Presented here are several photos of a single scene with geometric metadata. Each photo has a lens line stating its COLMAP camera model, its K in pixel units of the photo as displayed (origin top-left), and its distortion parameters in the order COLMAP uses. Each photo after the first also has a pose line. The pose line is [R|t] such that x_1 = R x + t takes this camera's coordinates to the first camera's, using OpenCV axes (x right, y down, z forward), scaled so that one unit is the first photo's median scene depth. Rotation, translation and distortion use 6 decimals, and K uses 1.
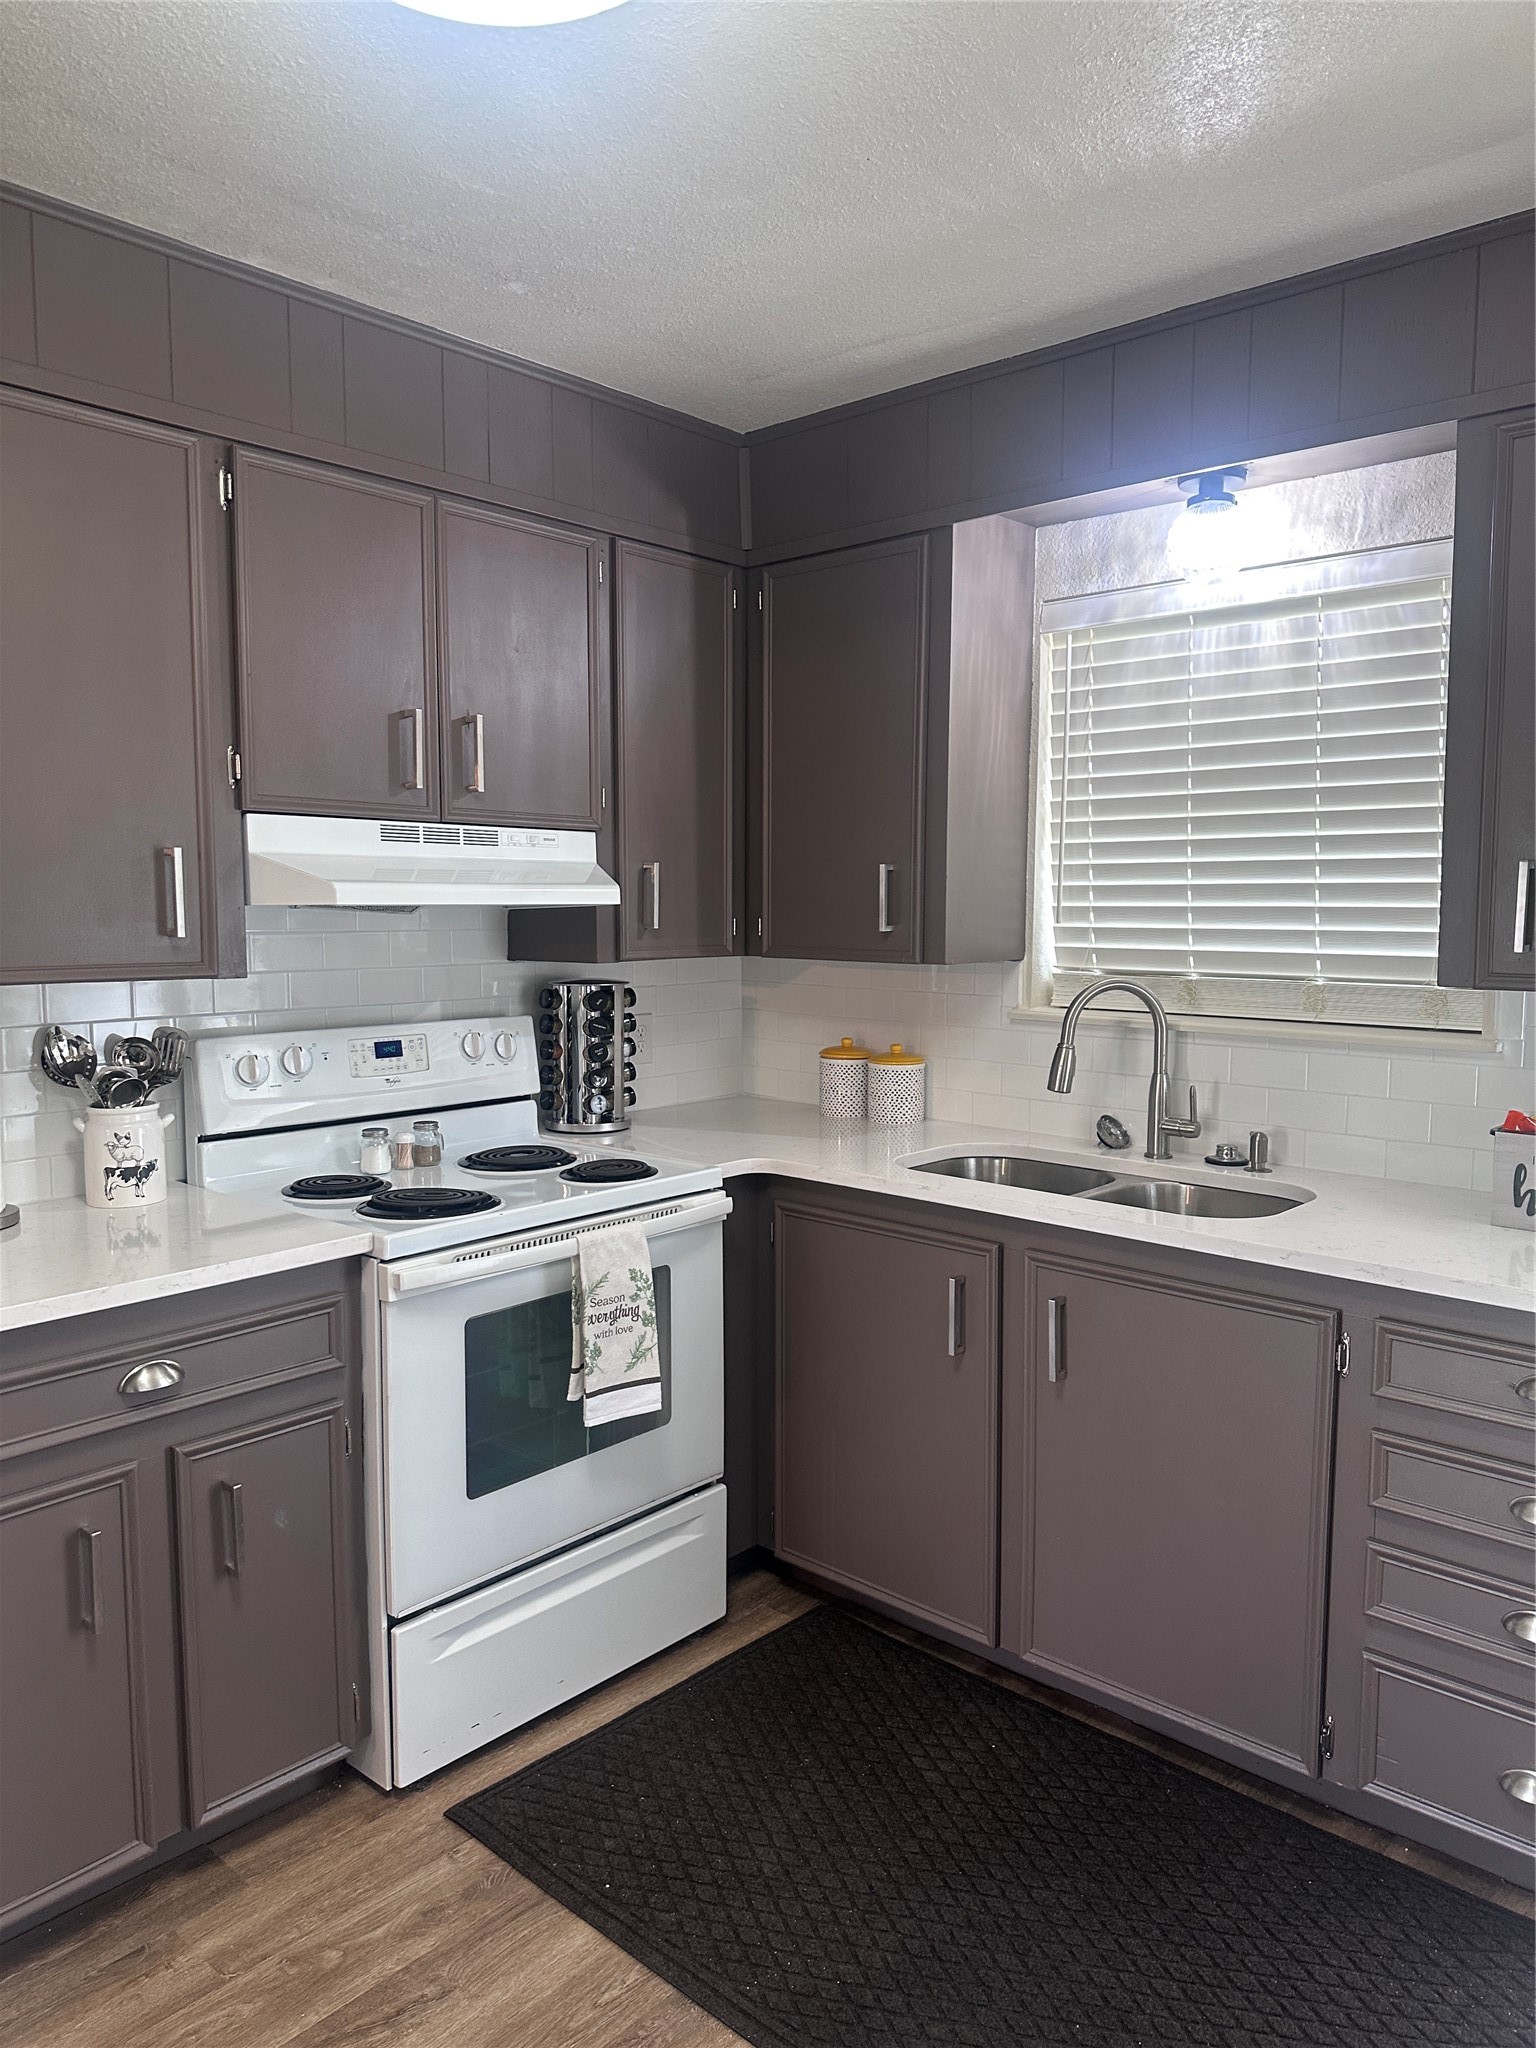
lens RADIAL K [[1438.0, 0, 768.0], [0, 1438.0, 1024.0], [0, 0, 1]] dist [0.076602, -0.079206]
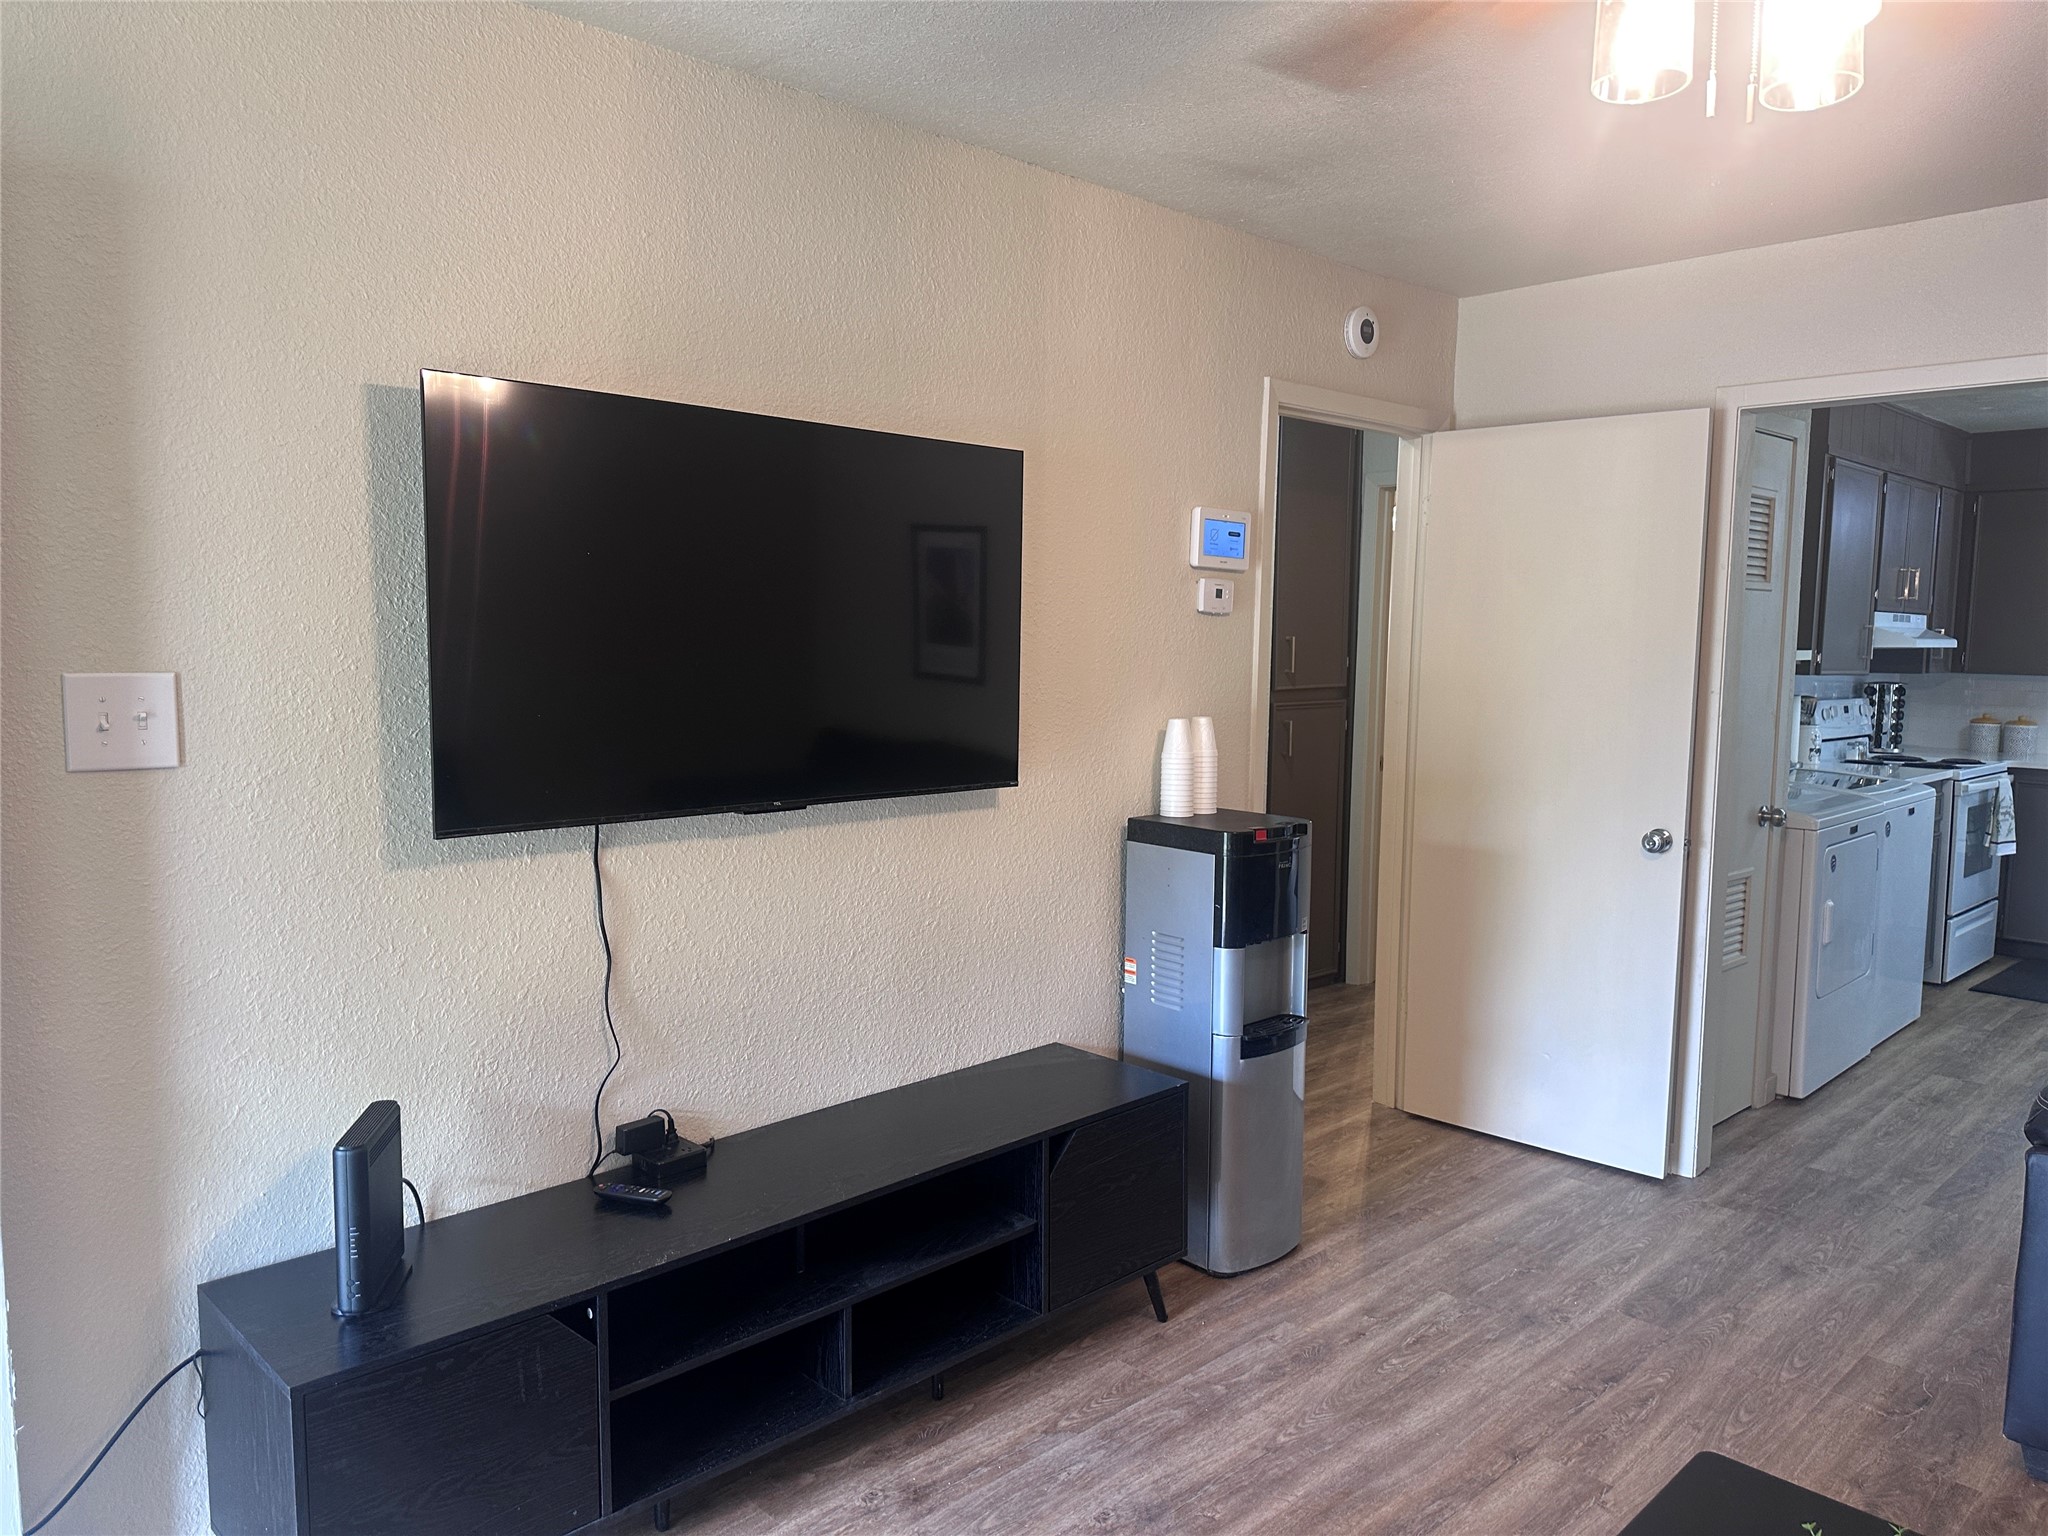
lens RADIAL K [[1452.3, 0, 1045.3], [0, 1452.3, 775.3], [0, 0, 1]] dist [0.001887, -0.007011]
pose [[0.998504, 0.021544, -0.050248, -1.419600], [-0.020982, 0.999711, 0.011700, 0.122130], [0.050486, -0.010628, 0.998668, -1.378287]]
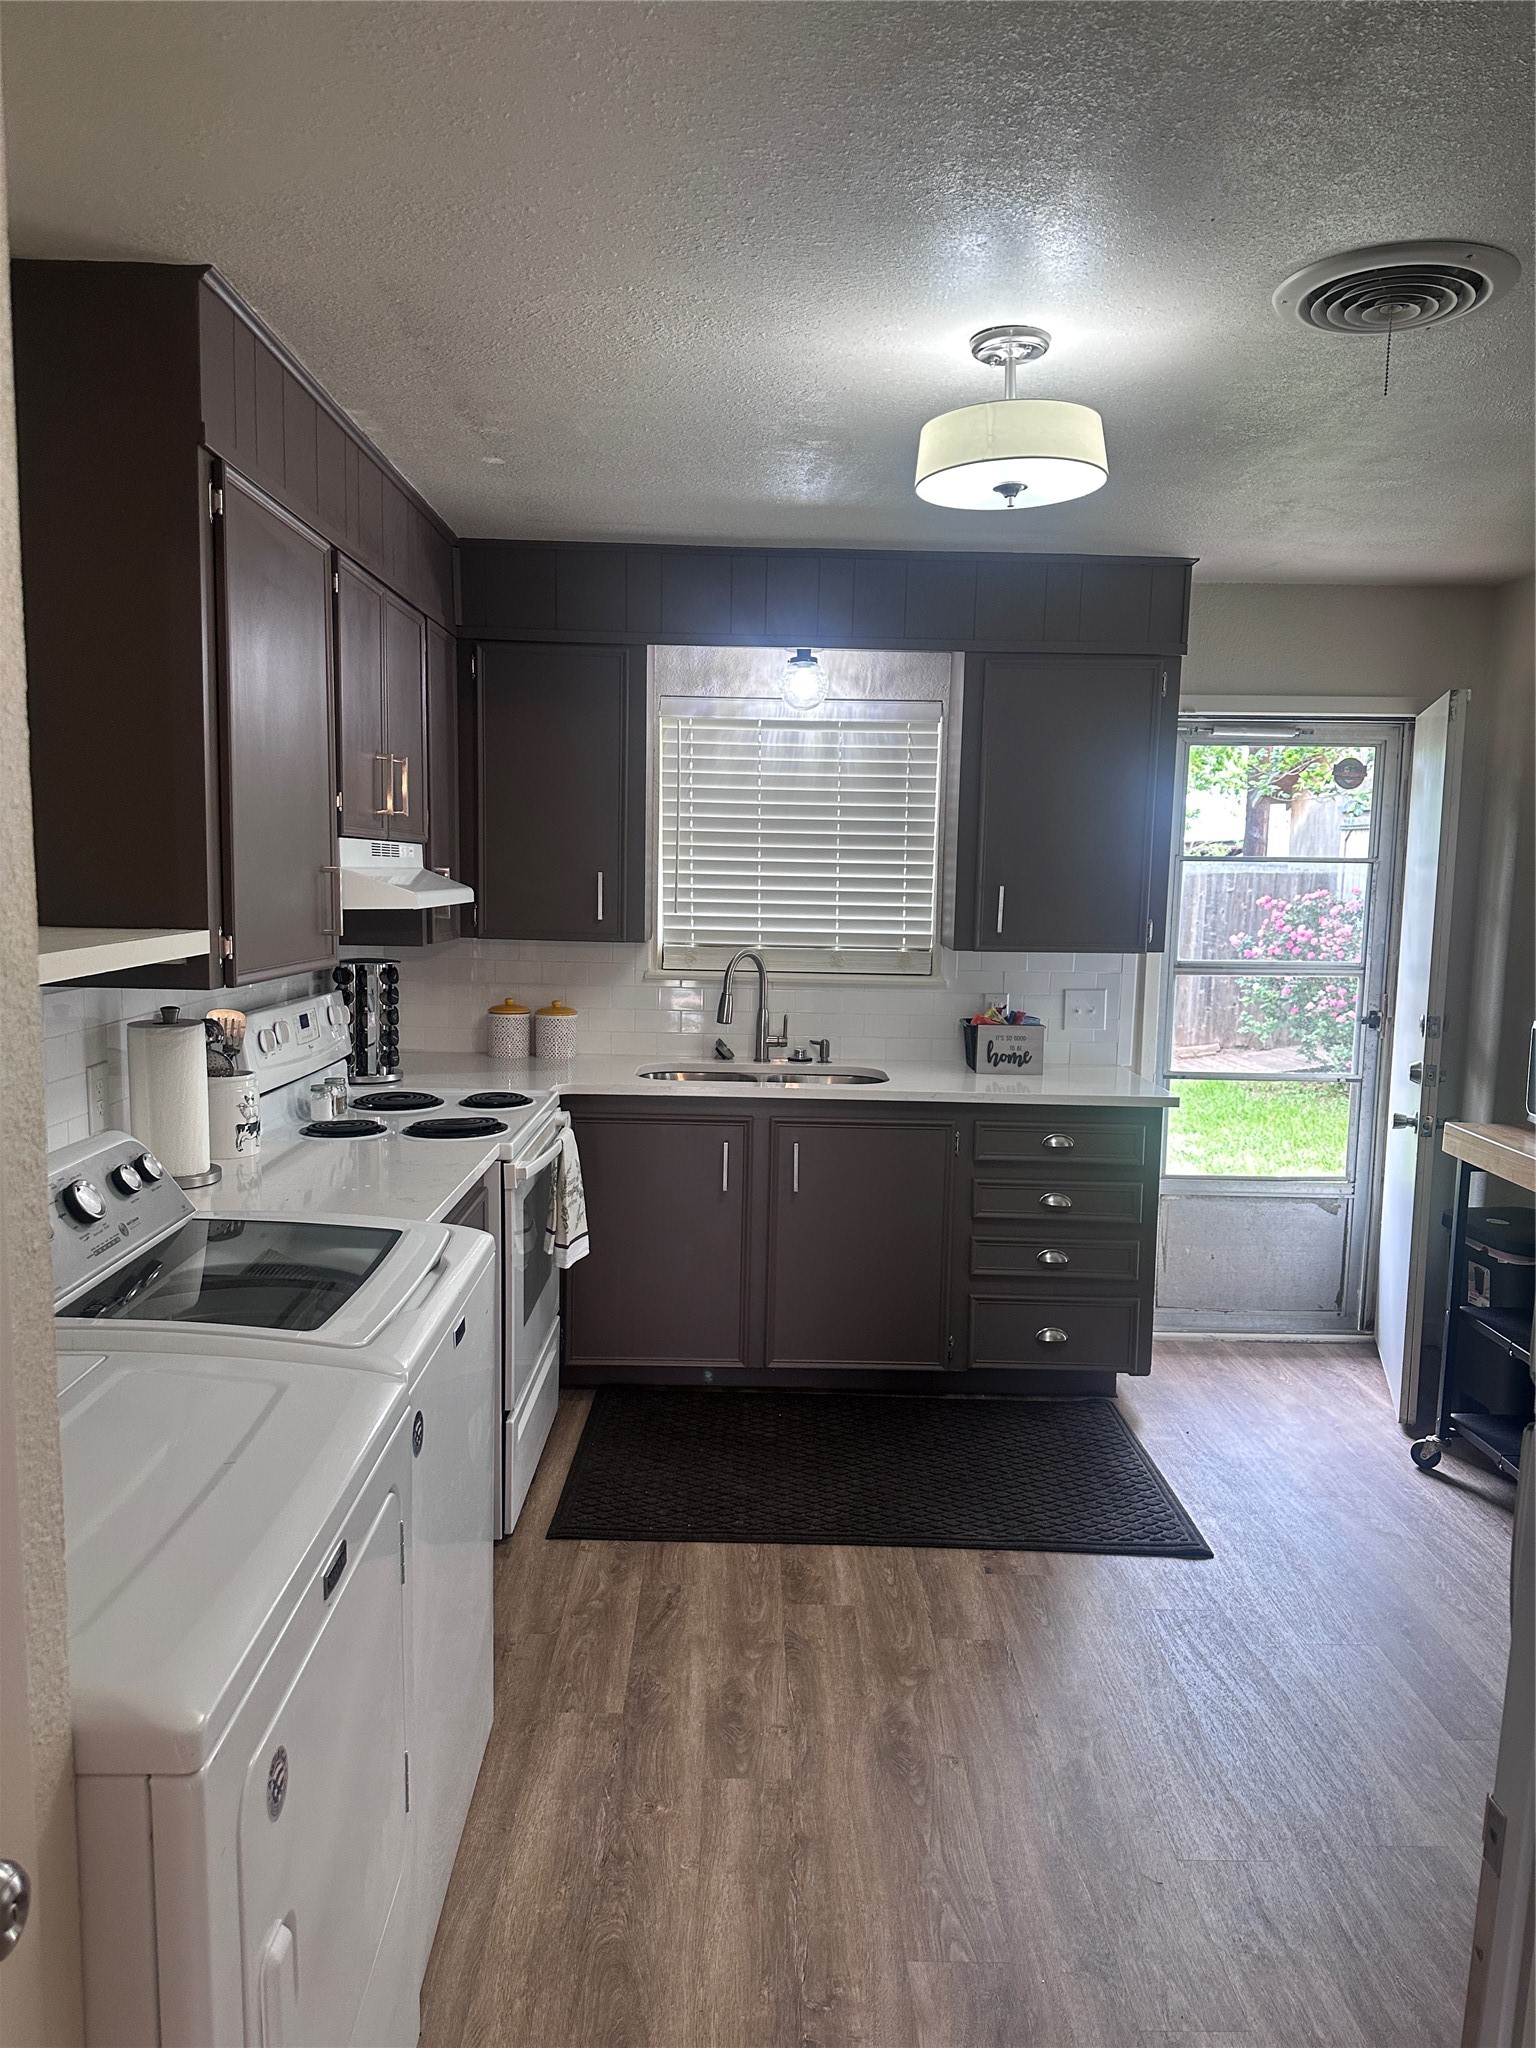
lens RADIAL K [[1410.8, 0, 732.3], [0, 1410.8, 1026.9], [0, 0, 1]] dist [0.124455, -0.199560]
pose [[0.742239, -0.060025, 0.667442, -0.799527], [0.040234, 0.998175, 0.045025, -0.017141], [-0.668926, -0.006566, 0.743300, -0.139455]]
